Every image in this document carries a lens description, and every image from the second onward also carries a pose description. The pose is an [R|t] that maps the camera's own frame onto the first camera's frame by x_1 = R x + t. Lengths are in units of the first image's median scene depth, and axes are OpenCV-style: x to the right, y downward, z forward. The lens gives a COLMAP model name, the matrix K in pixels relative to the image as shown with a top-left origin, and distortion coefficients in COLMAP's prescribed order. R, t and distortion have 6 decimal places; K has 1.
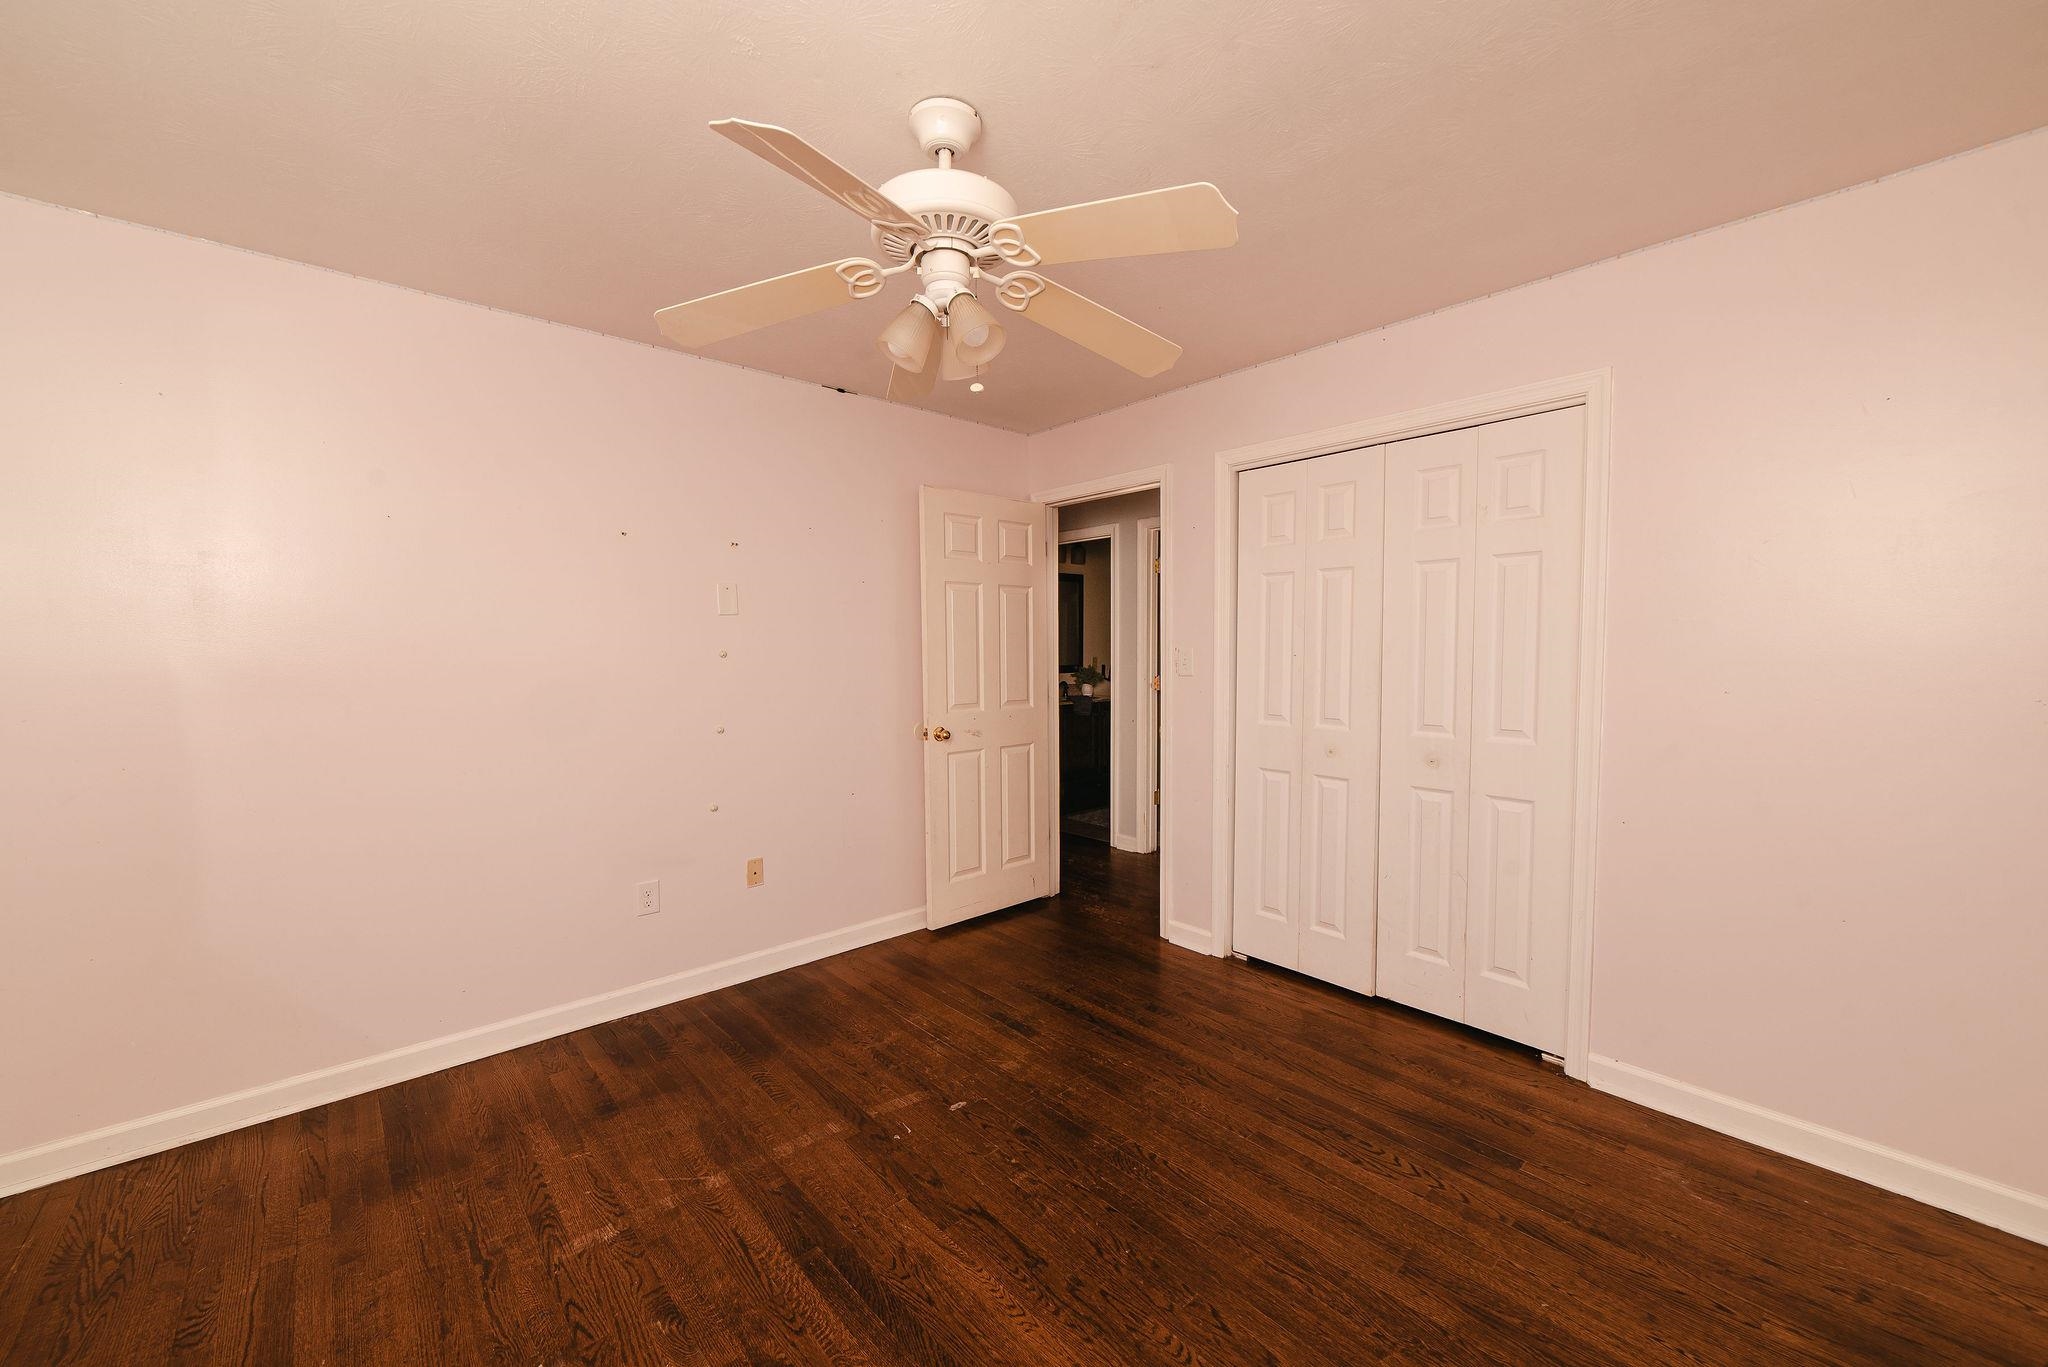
lens RADIAL K [[785.8, 0, 1027.9], [0, 785.8, 688.0], [0, 0, 1]] dist [-0.001954, 0.000147]
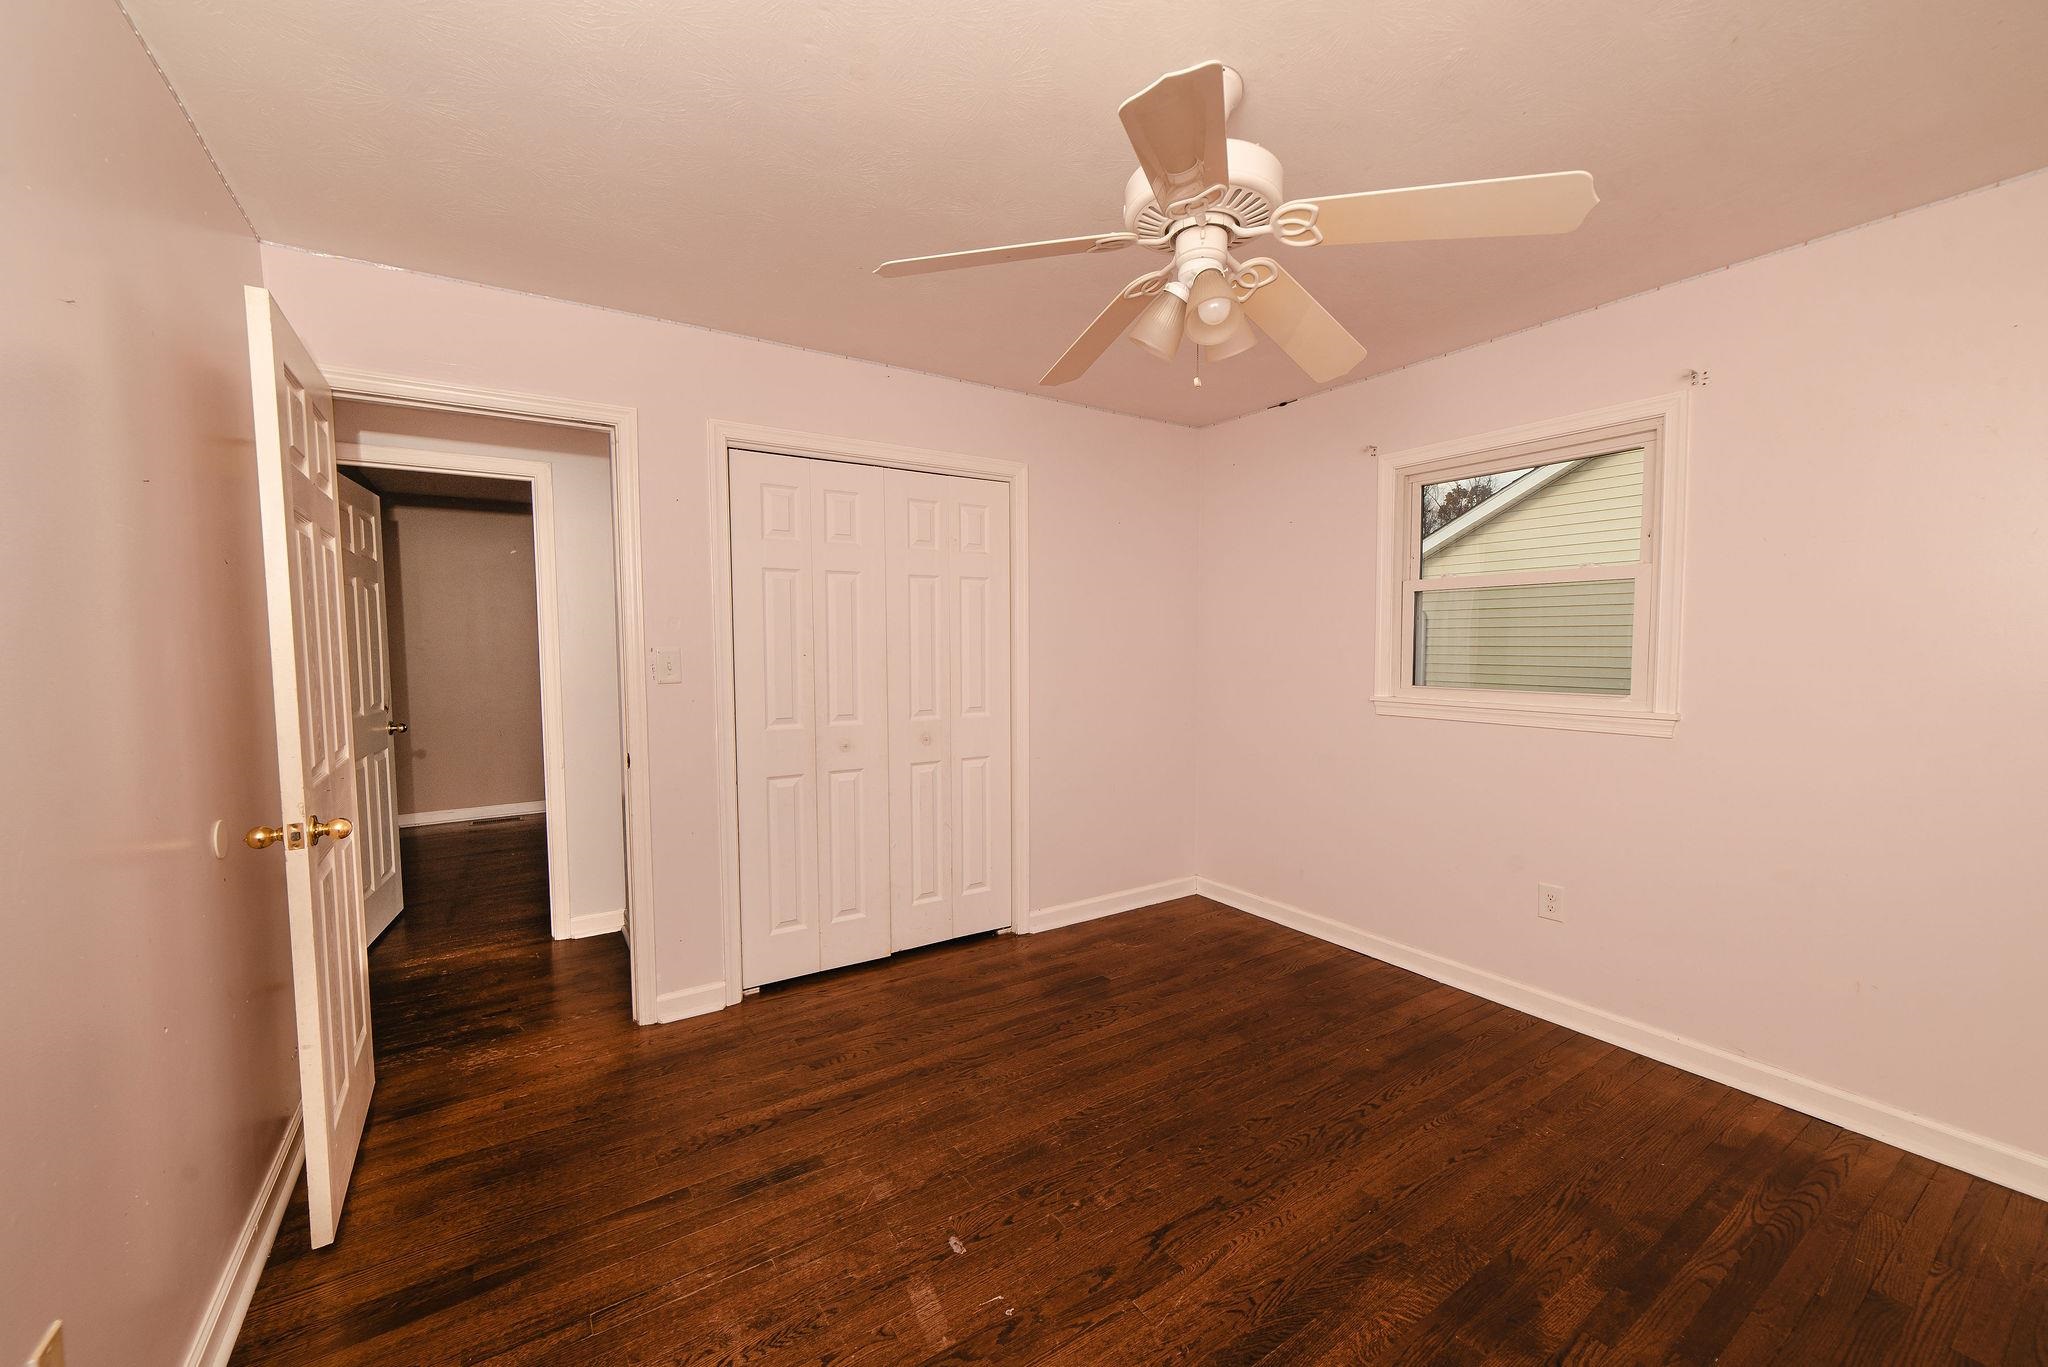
lens RADIAL K [[780.0, 0, 1017.1], [0, 780.0, 689.0], [0, 0, 1]] dist [-0.001744, 0.000634]
pose [[0.160373, -0.051624, 0.985706, -0.851504], [0.054100, 0.997590, 0.043444, -0.041149], [-0.985573, 0.046360, 0.162780, 0.844350]]
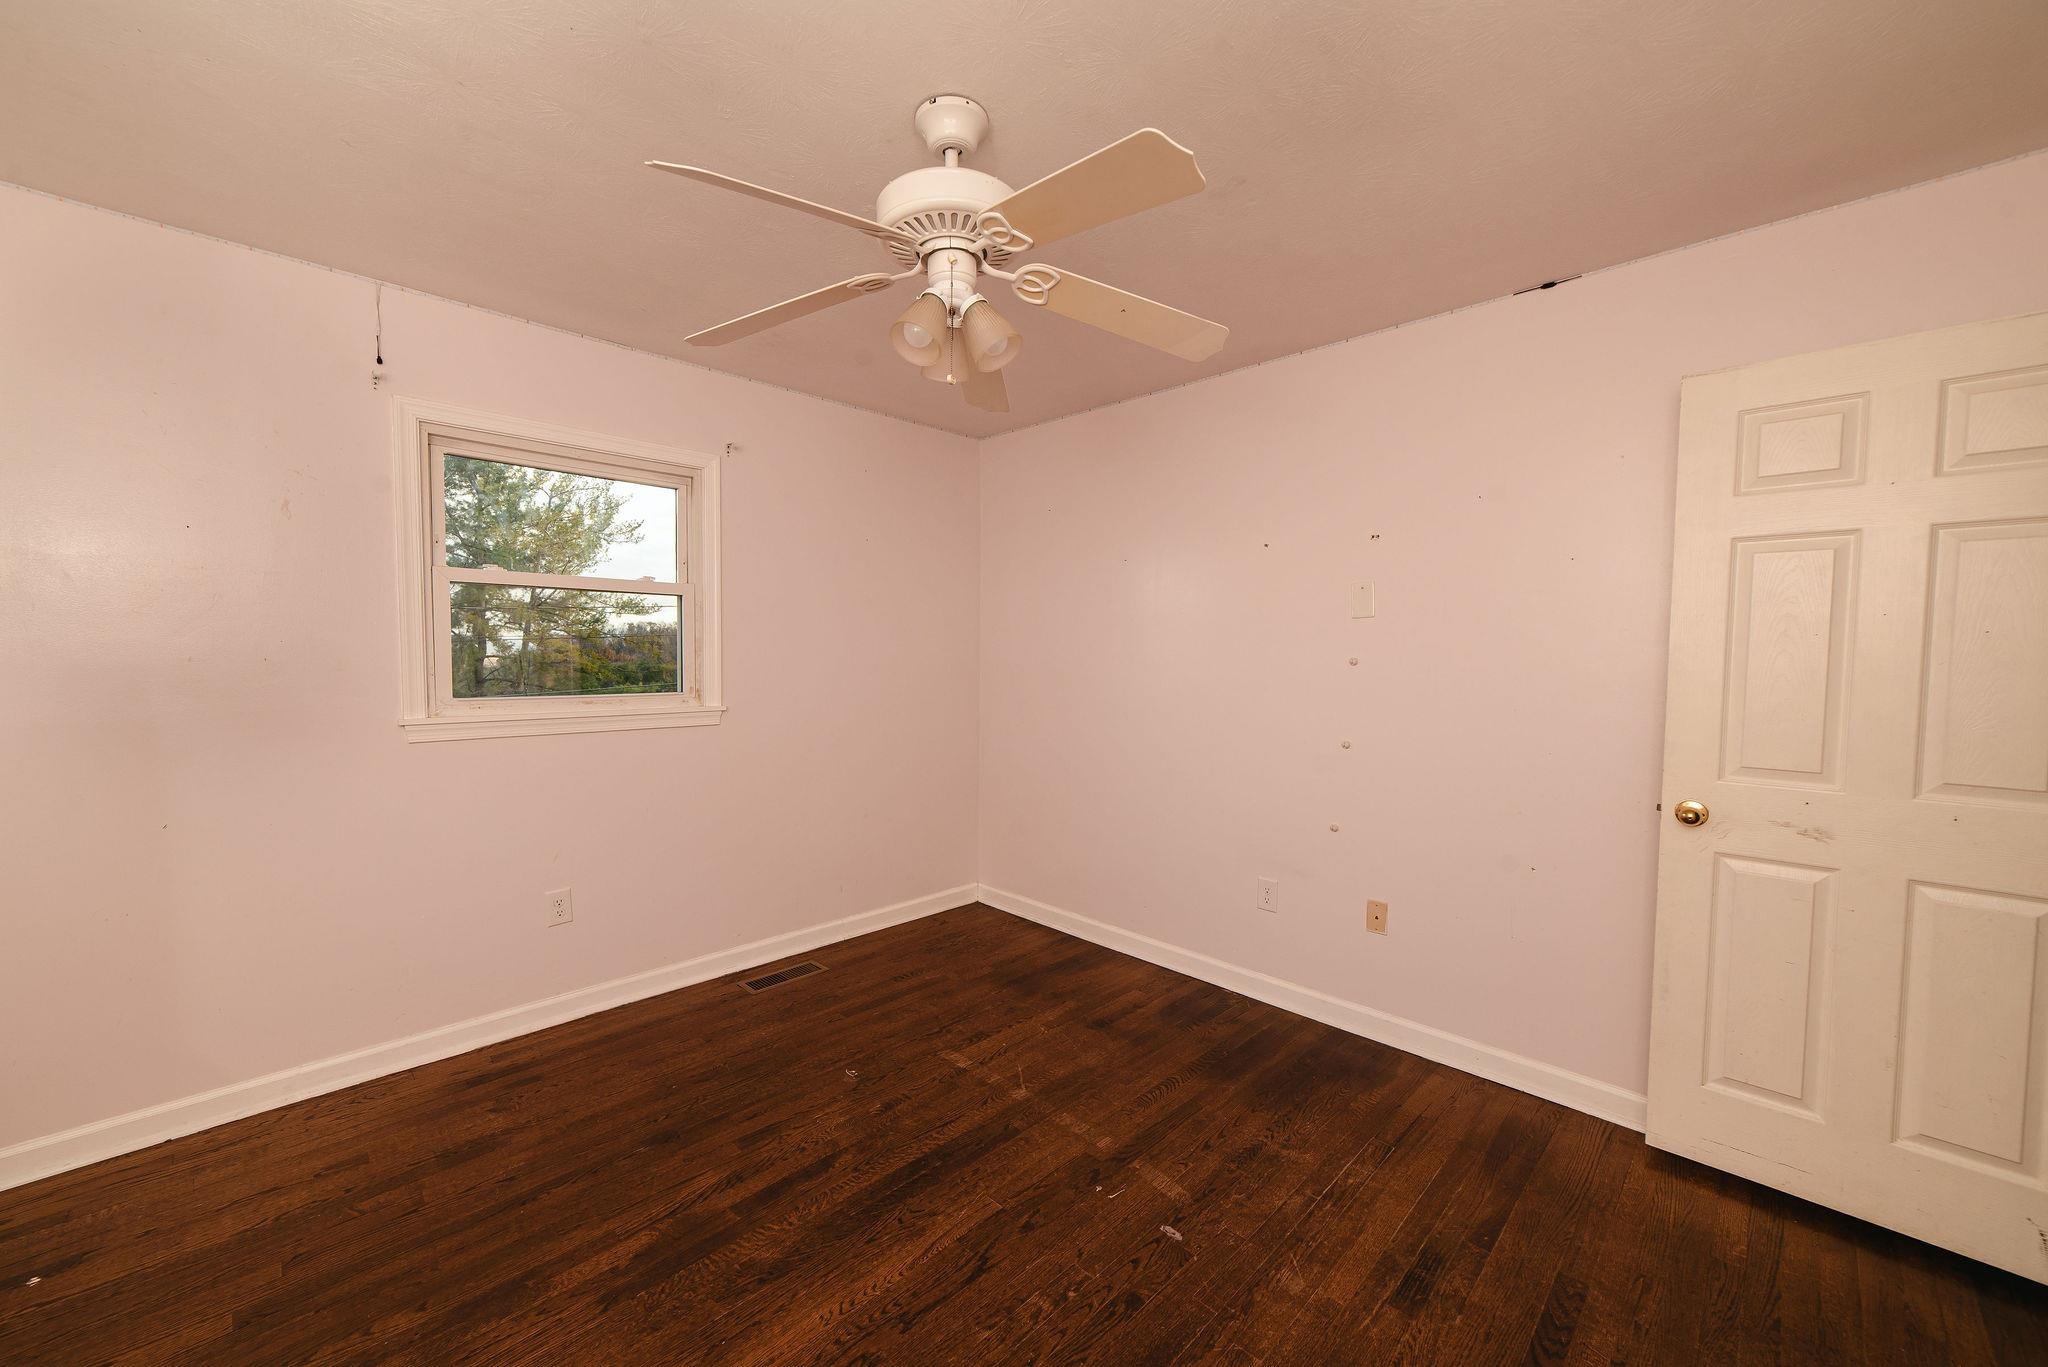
lens RADIAL K [[780.0, 0, 1017.1], [0, 780.0, 689.0], [0, 0, 1]] dist [-0.001744, 0.000634]
pose [[0.049364, 0.053577, -0.997343, 0.700989], [-0.061402, 0.996834, 0.050510, -0.048320], [0.996892, 0.058745, 0.052498, 0.820374]]
